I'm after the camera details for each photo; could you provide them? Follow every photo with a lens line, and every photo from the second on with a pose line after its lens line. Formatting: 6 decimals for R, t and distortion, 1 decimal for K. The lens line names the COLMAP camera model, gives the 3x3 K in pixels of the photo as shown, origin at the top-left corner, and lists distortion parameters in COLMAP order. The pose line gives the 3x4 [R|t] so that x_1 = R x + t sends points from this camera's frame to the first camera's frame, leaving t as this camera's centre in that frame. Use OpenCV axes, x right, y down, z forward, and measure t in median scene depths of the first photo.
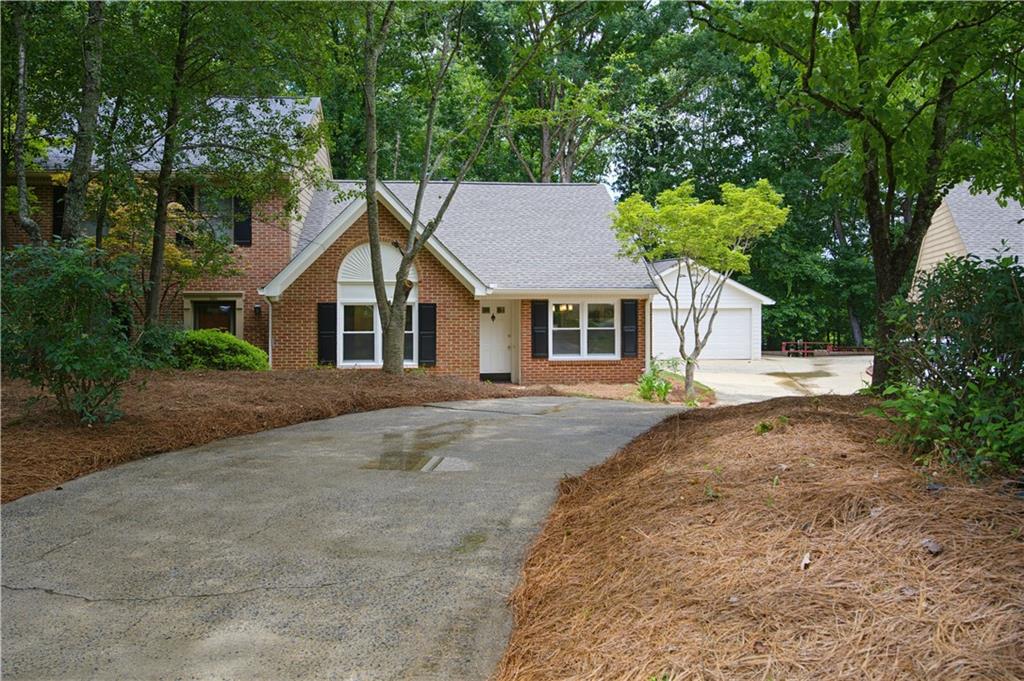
lens RADIAL K [[875.4, 0, 511.5], [0, 875.4, 334.5], [0, 0, 1]] dist [0.025647, -0.004983]
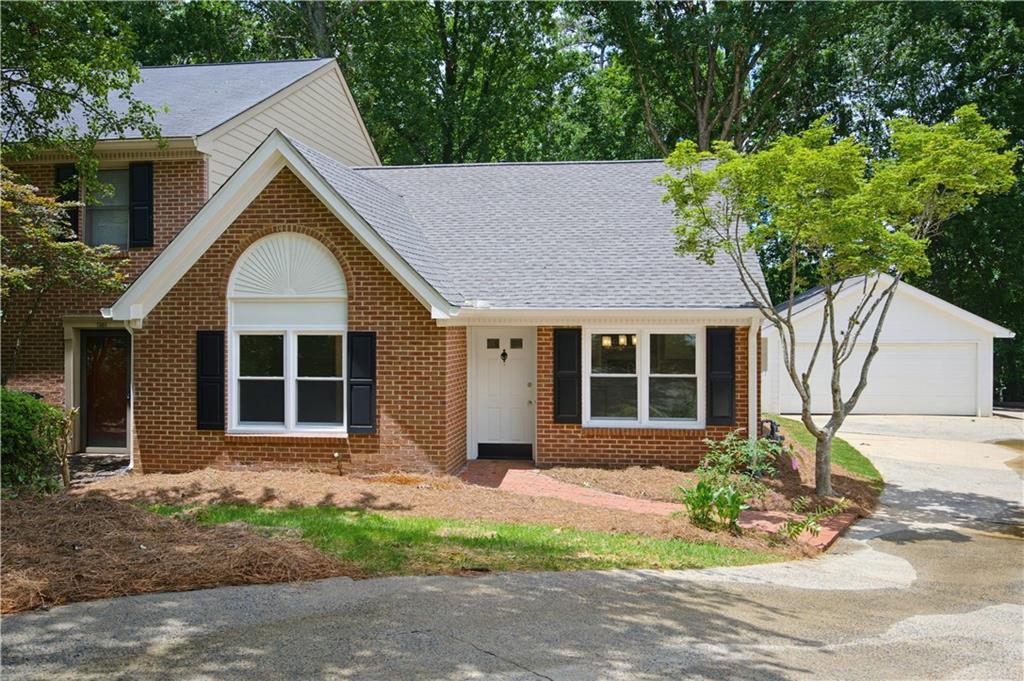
lens RADIAL K [[882.8, 0, 516.0], [0, 882.8, 344.5], [0, 0, 1]] dist [0.017066, -0.032973]
pose [[0.972470, 0.005447, -0.232966, 0.140512], [-0.011442, 0.999637, -0.024390, -0.012253], [0.232748, 0.026384, 0.972179, 0.395847]]
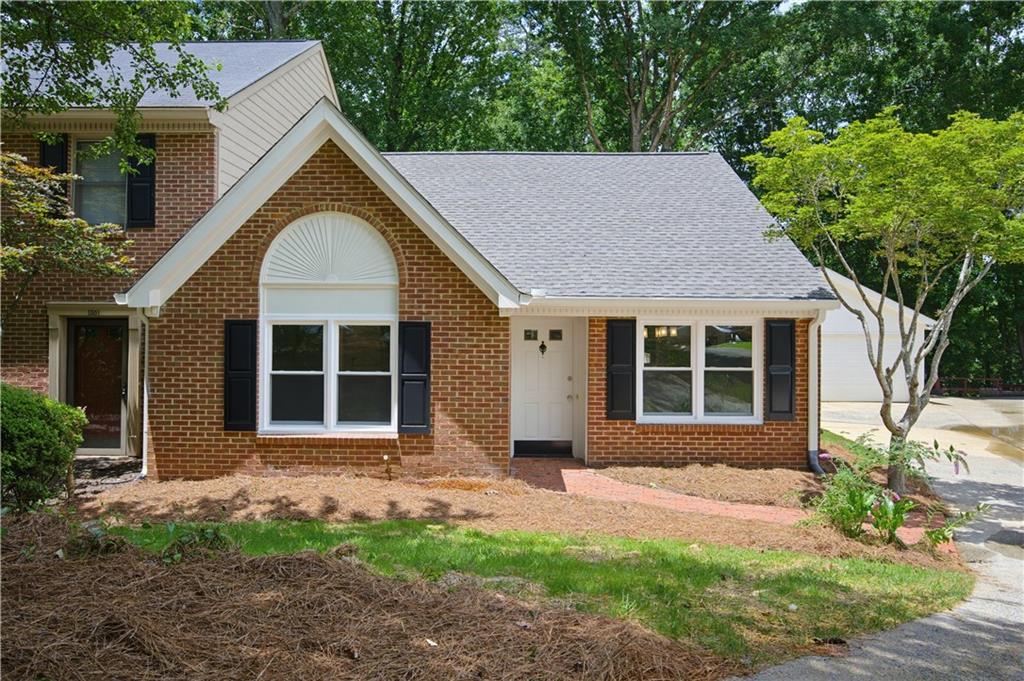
lens RADIAL K [[818.5, 0, 505.6], [0, 818.5, 319.5], [0, 0, 1]] dist [-0.012894, 0.025401]
pose [[0.992803, 0.006737, -0.119569, 0.021278], [-0.011968, 0.999000, -0.043088, -0.014571], [0.119159, 0.044209, 0.991890, 0.455287]]
